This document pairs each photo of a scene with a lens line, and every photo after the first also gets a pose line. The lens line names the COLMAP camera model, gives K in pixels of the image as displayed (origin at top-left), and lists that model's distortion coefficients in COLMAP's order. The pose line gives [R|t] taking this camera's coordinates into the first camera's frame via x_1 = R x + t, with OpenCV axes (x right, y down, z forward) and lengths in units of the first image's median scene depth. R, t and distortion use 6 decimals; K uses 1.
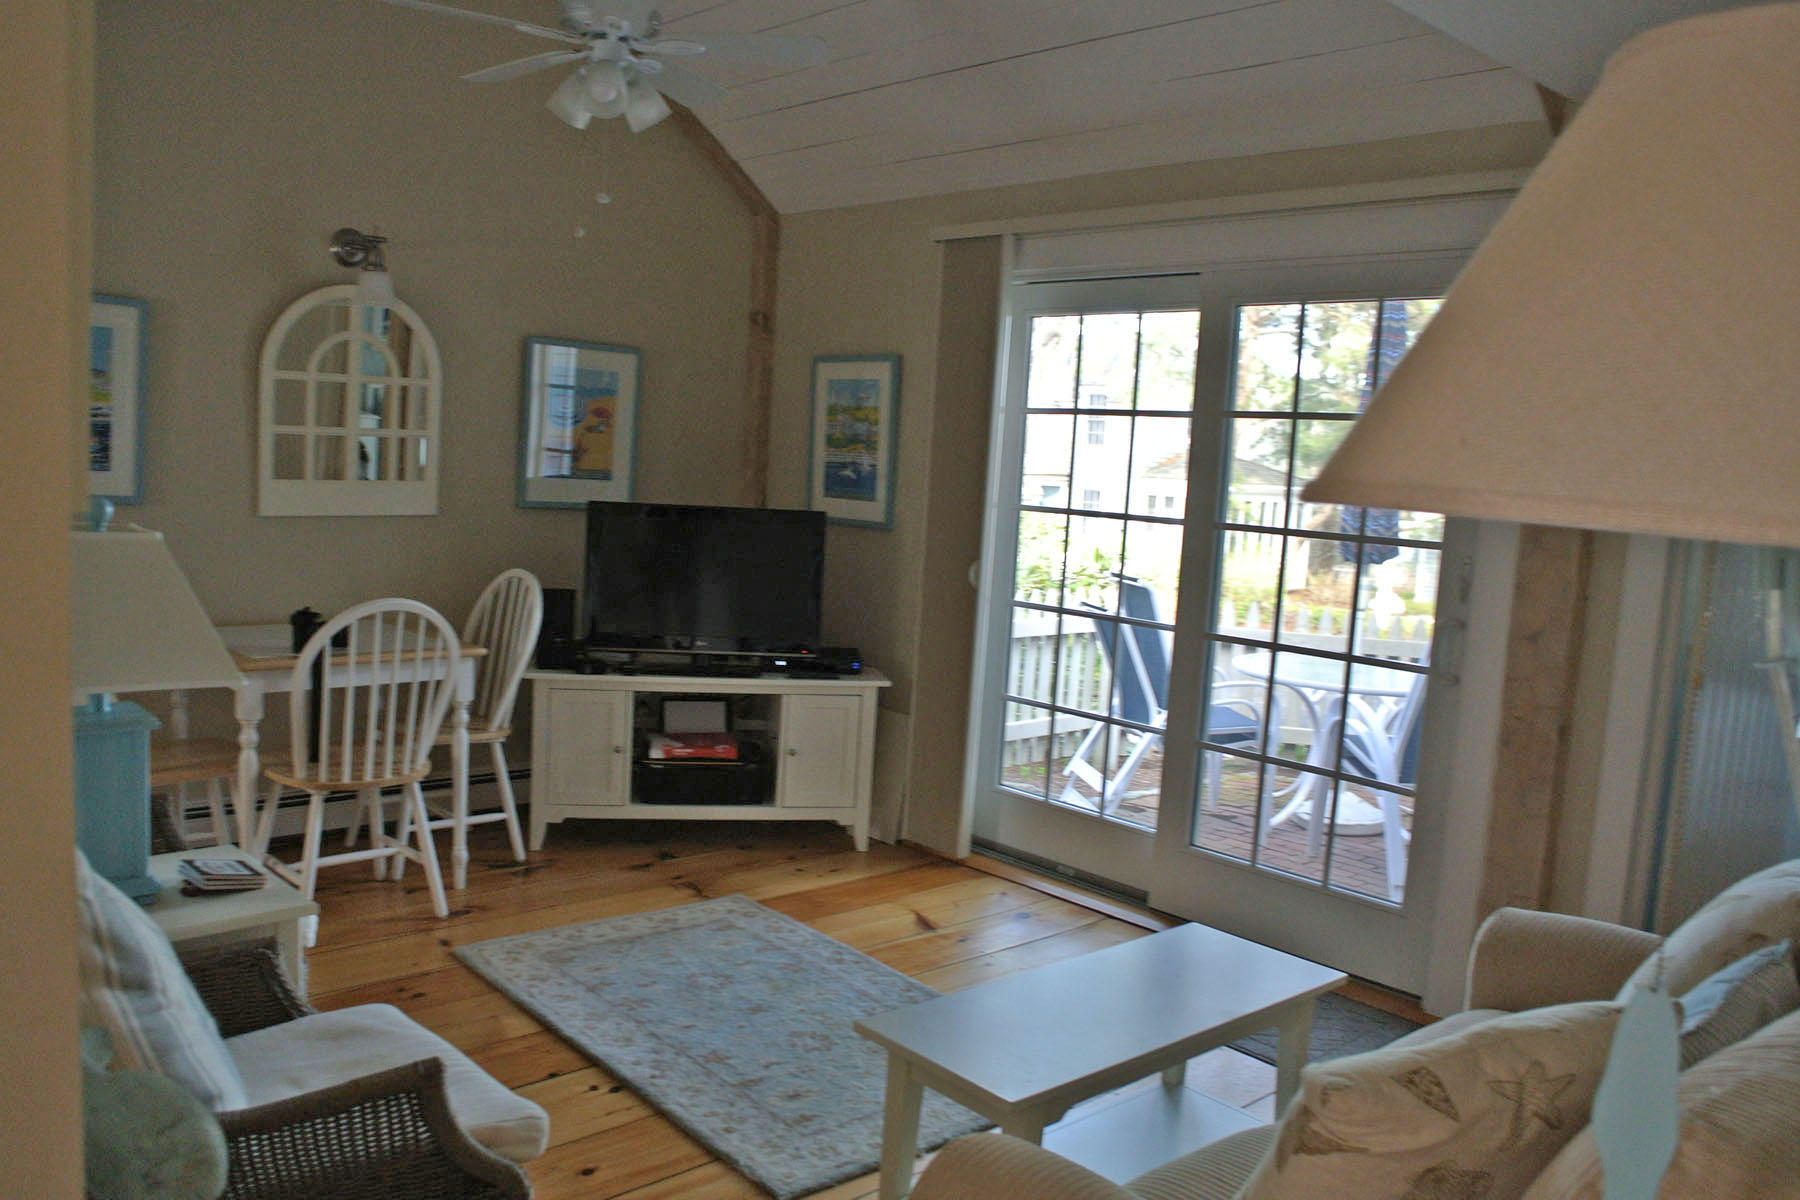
lens RADIAL K [[1420.9, 0, 879.7], [0, 1420.9, 607.7], [0, 0, 1]] dist [-0.083377, 0.076985]
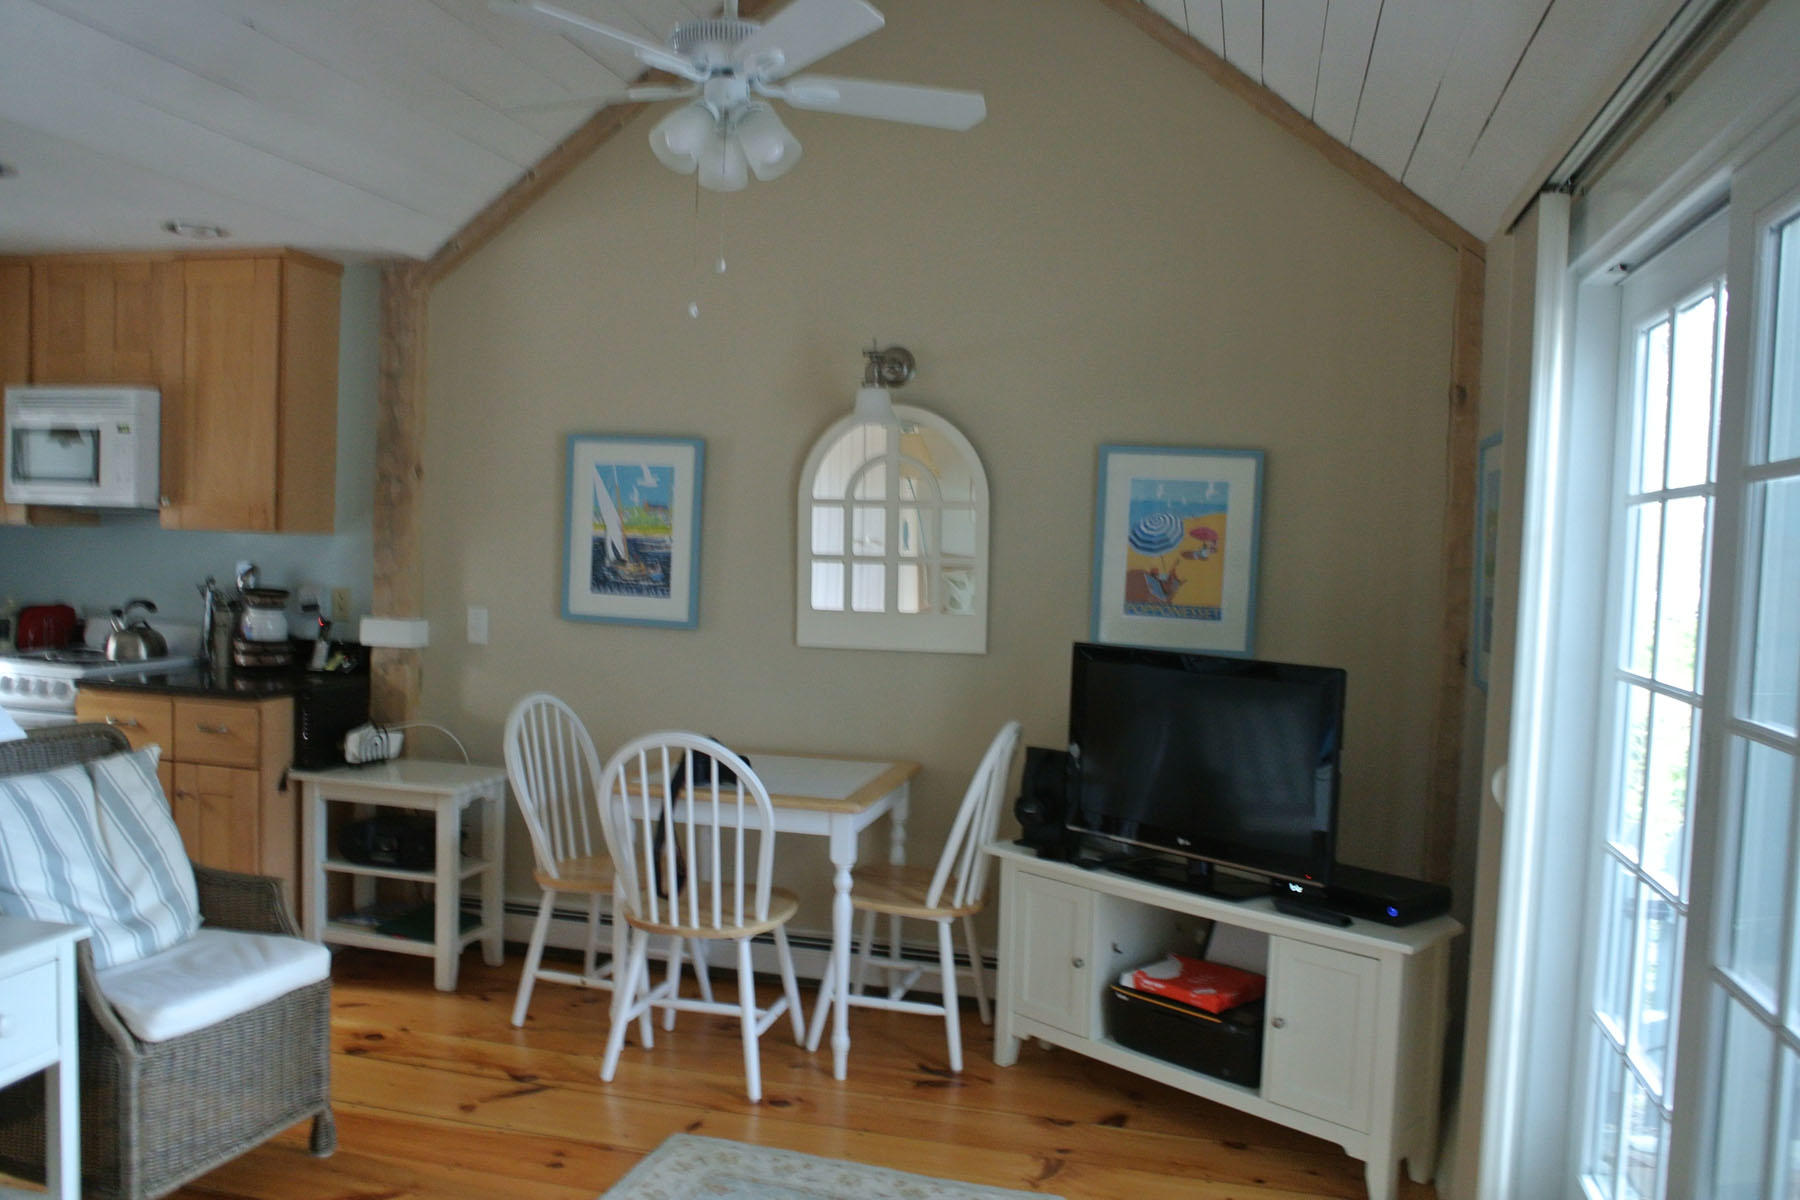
lens RADIAL K [[1450.8, 0, 898.8], [0, 1450.8, 631.3], [0, 0, 1]] dist [0.003524, 0.000956]
pose [[0.547118, 0.022071, -0.836764, 0.423052], [-0.093481, 0.995010, -0.034877, -0.043827], [0.831819, 0.097303, 0.546451, 0.462776]]
